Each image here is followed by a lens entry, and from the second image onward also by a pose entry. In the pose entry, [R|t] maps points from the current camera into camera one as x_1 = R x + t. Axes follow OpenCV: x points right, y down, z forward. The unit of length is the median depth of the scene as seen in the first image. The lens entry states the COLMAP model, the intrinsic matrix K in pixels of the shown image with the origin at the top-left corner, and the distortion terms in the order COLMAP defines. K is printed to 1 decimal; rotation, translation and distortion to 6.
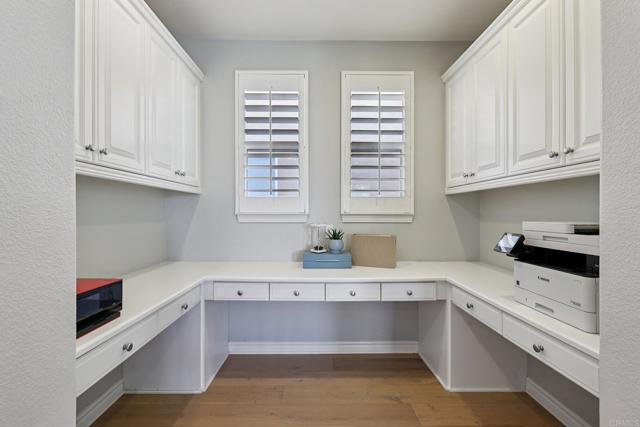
lens RADIAL K [[278.8, 0, 320.6], [0, 278.8, 207.0], [0, 0, 1]] dist [0.002429, 0.000199]
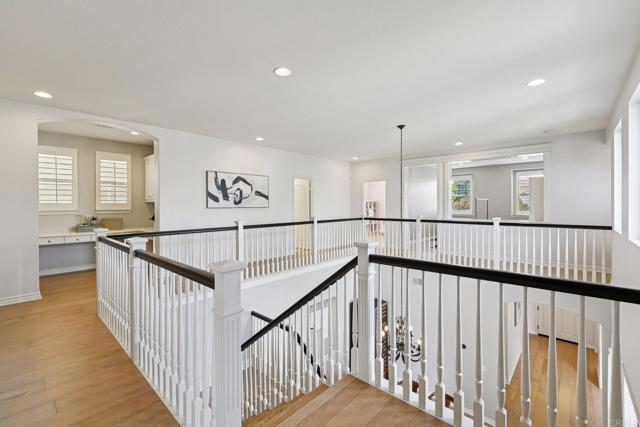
lens RADIAL K [[278.8, 0, 320.6], [0, 278.8, 207.0], [0, 0, 1]] dist [0.002429, 0.000199]
pose [[0.684103, -0.005138, 0.729367, -0.371681], [-0.000761, 0.999970, 0.007759, -0.025115], [-0.729385, -0.005863, 0.684079, -2.147887]]
